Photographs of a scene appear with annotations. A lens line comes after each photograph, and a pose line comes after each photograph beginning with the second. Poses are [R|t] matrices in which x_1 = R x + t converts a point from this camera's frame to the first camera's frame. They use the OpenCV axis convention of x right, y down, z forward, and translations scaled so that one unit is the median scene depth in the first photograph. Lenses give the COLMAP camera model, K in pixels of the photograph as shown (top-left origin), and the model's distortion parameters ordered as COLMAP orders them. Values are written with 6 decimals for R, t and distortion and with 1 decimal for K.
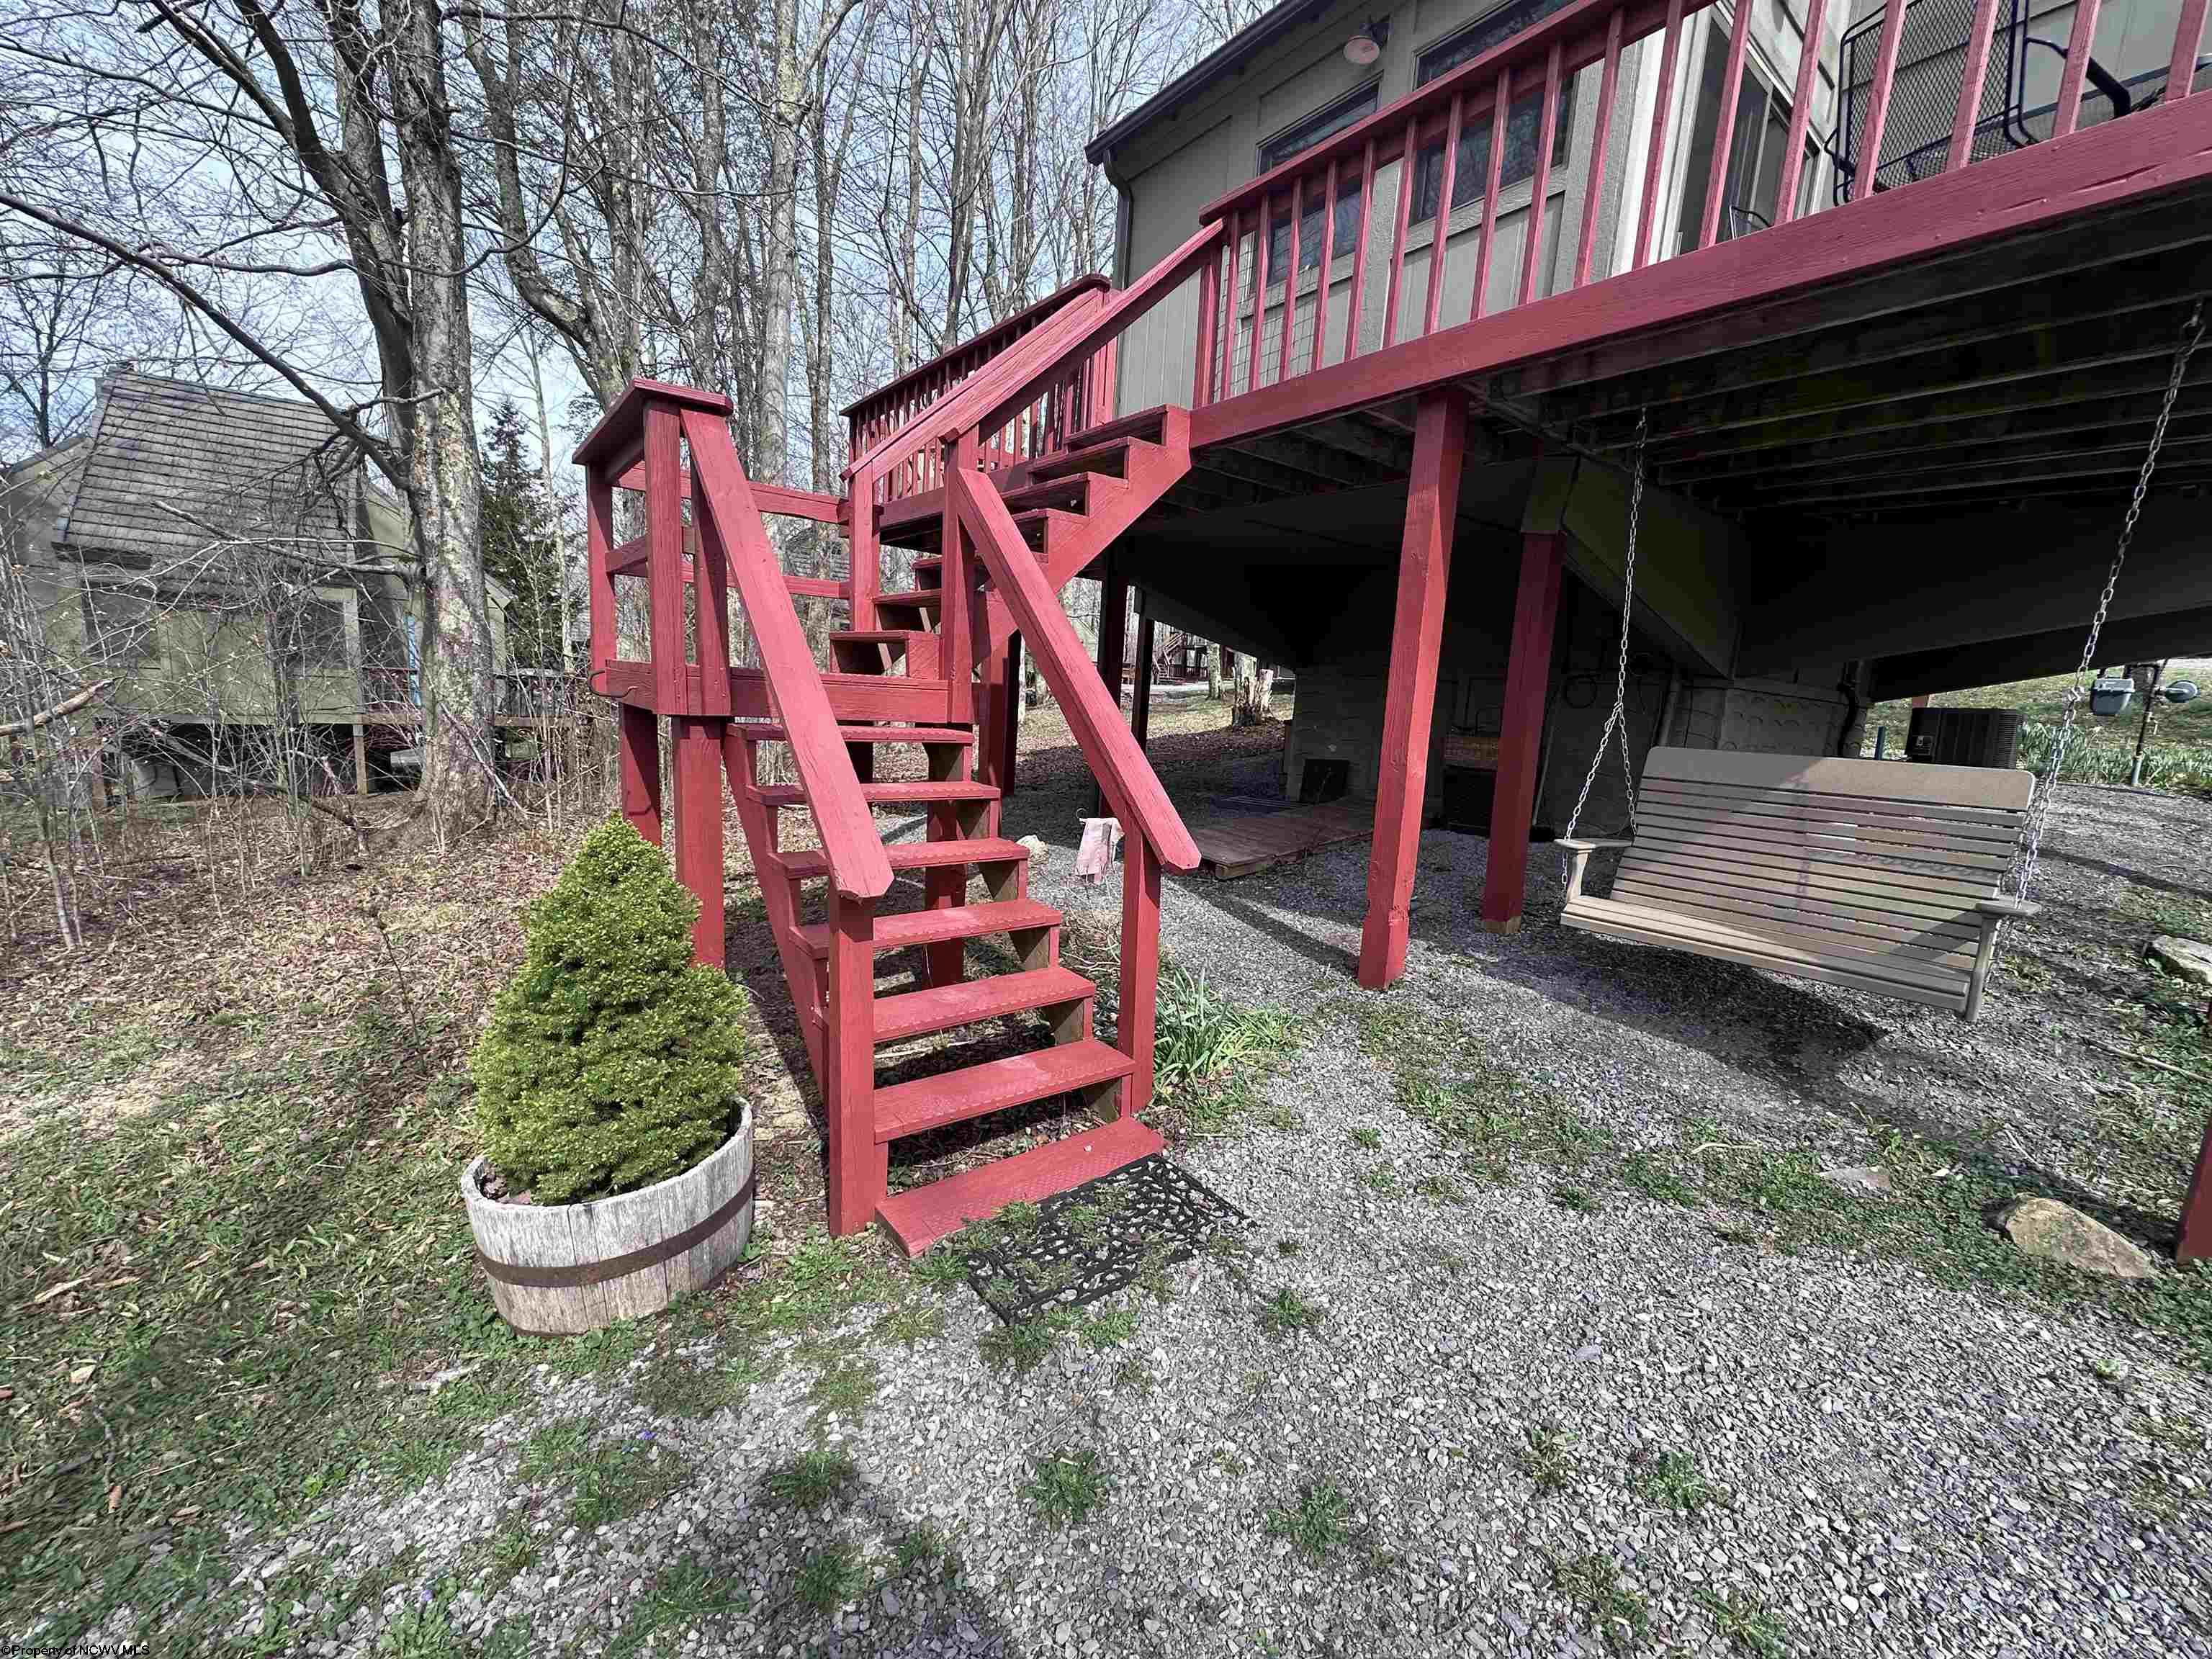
lens RADIAL K [[885.6, 0, 1110.5], [0, 885.6, 840.7], [0, 0, 1]] dist [-0.003184, -0.000445]
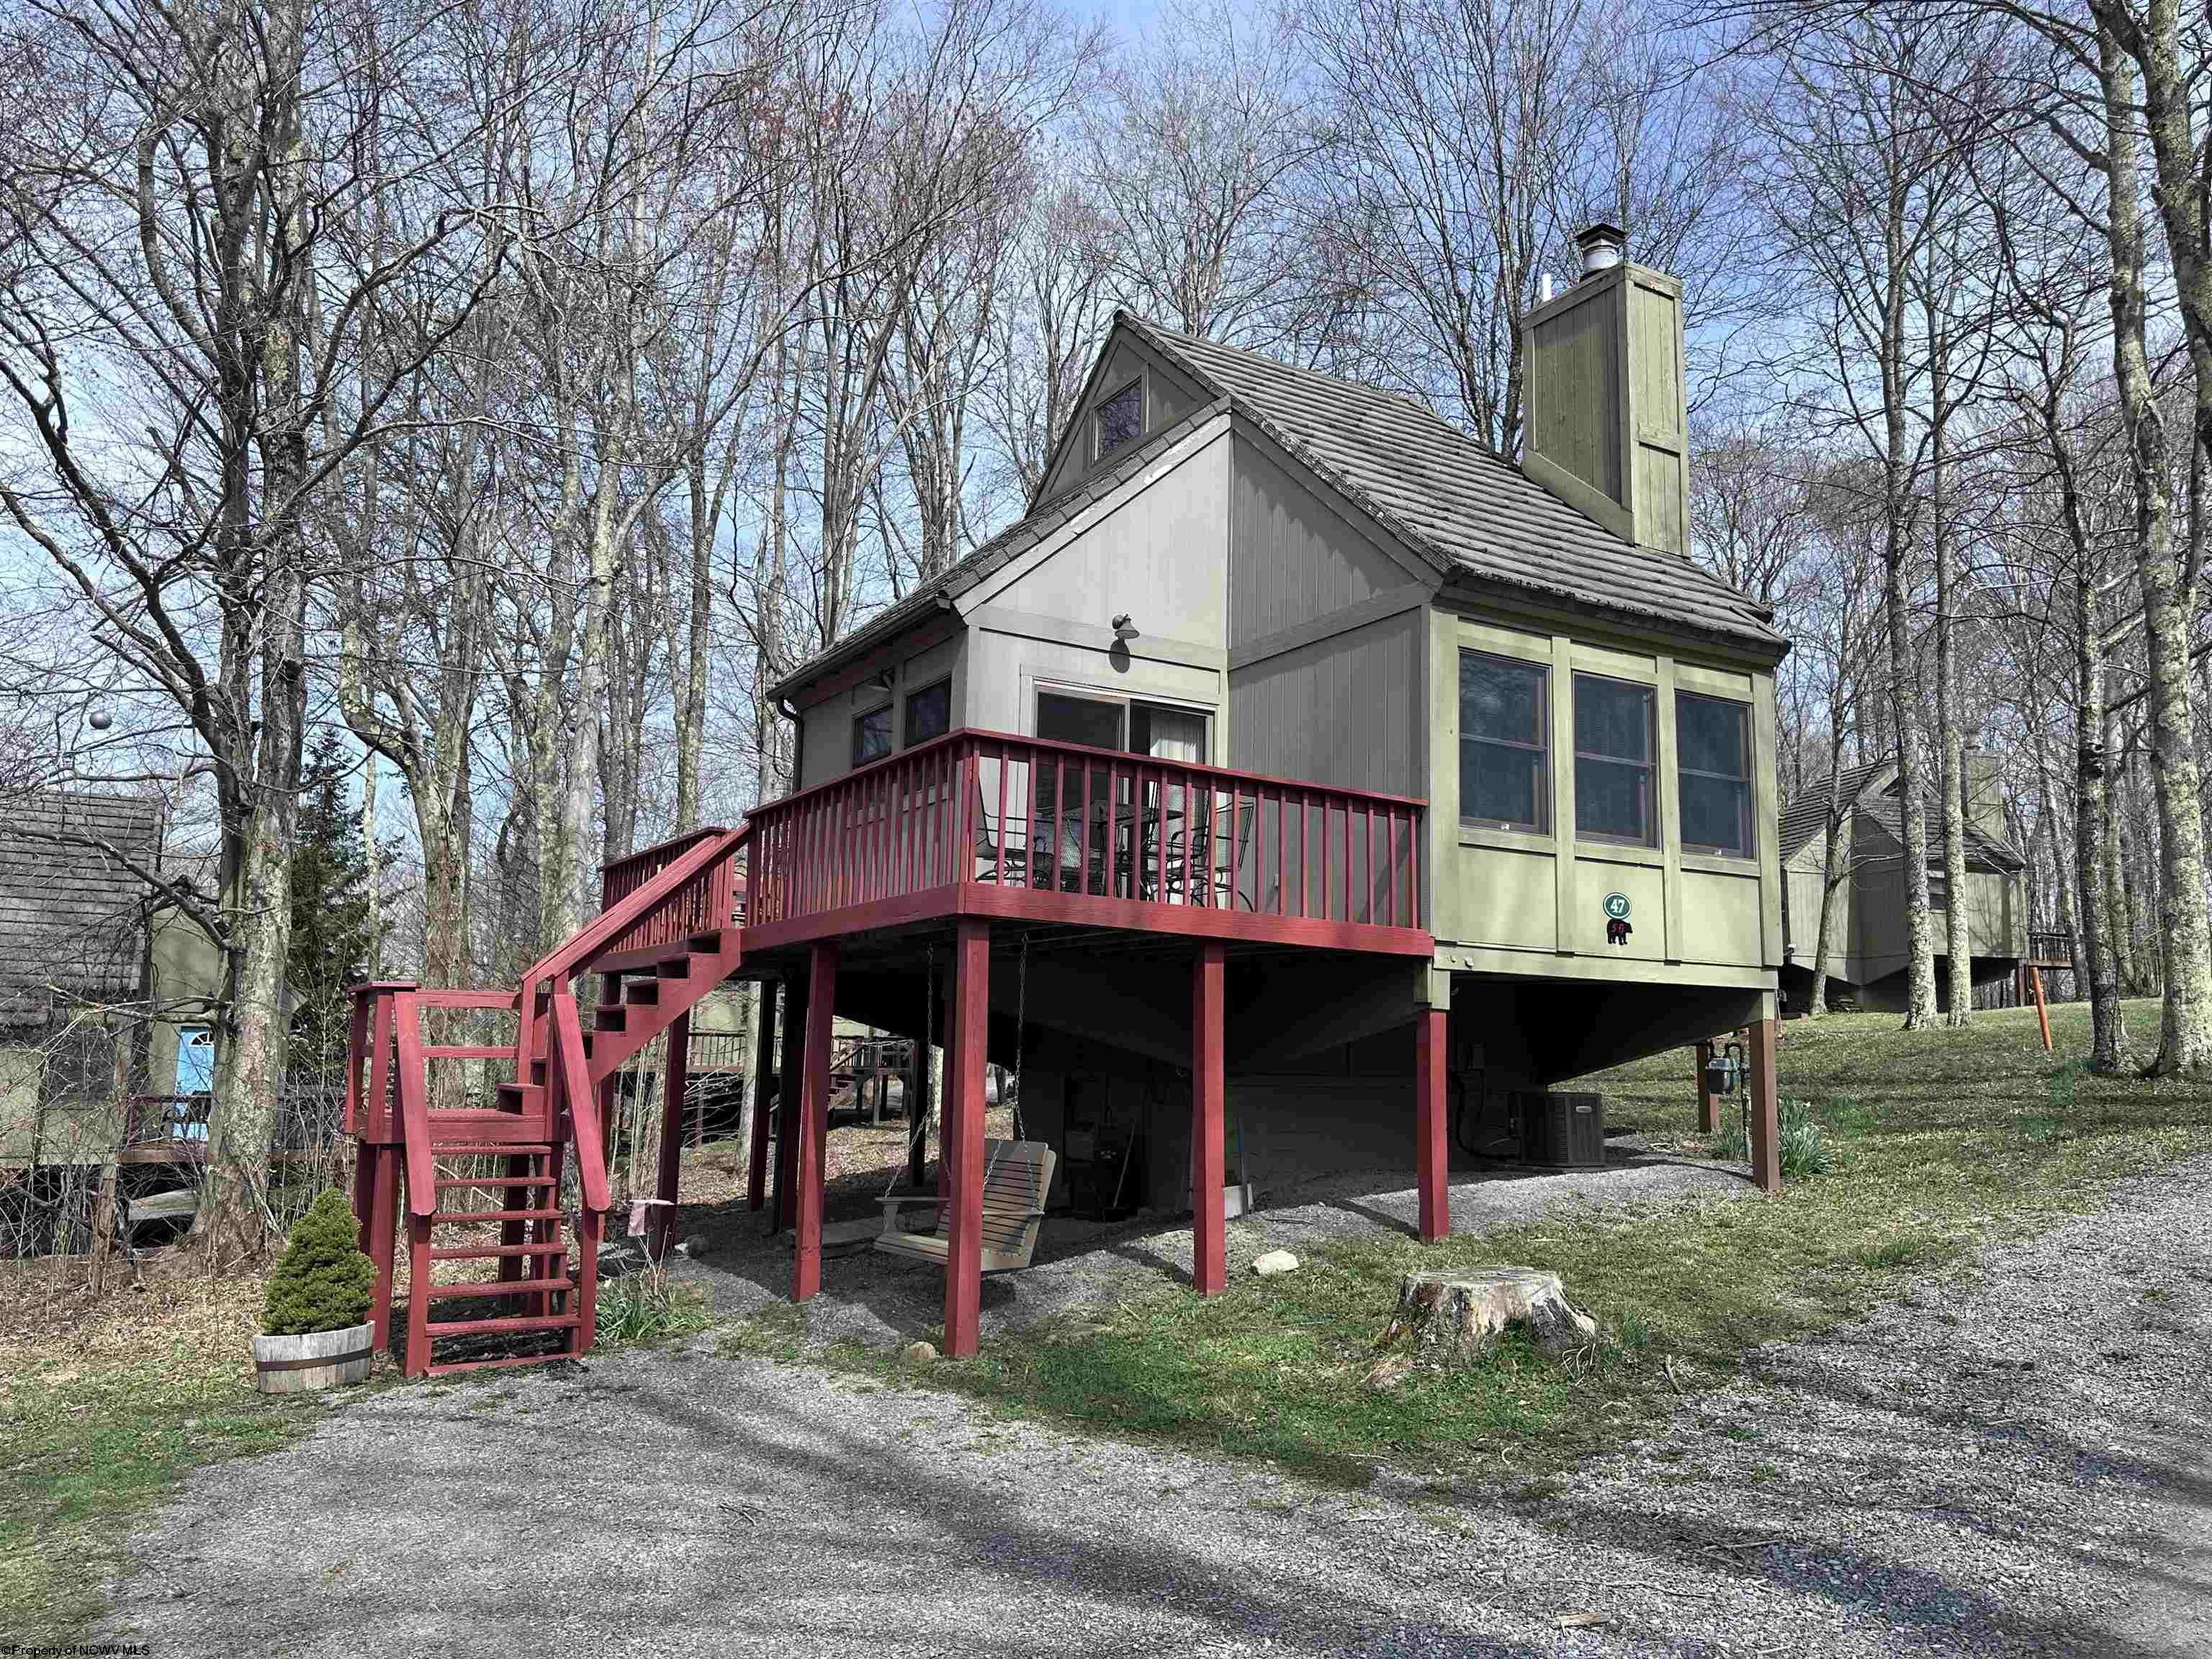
lens RADIAL K [[1570.4, 0, 1106.9], [0, 1570.4, 831.1], [0, 0, 1]] dist [-0.003636, -0.001891]
pose [[0.992698, -0.064007, -0.102246, 0.367478], [0.029240, 0.950014, -0.310835, 0.078884], [0.117030, 0.305575, 0.944949, -0.557504]]
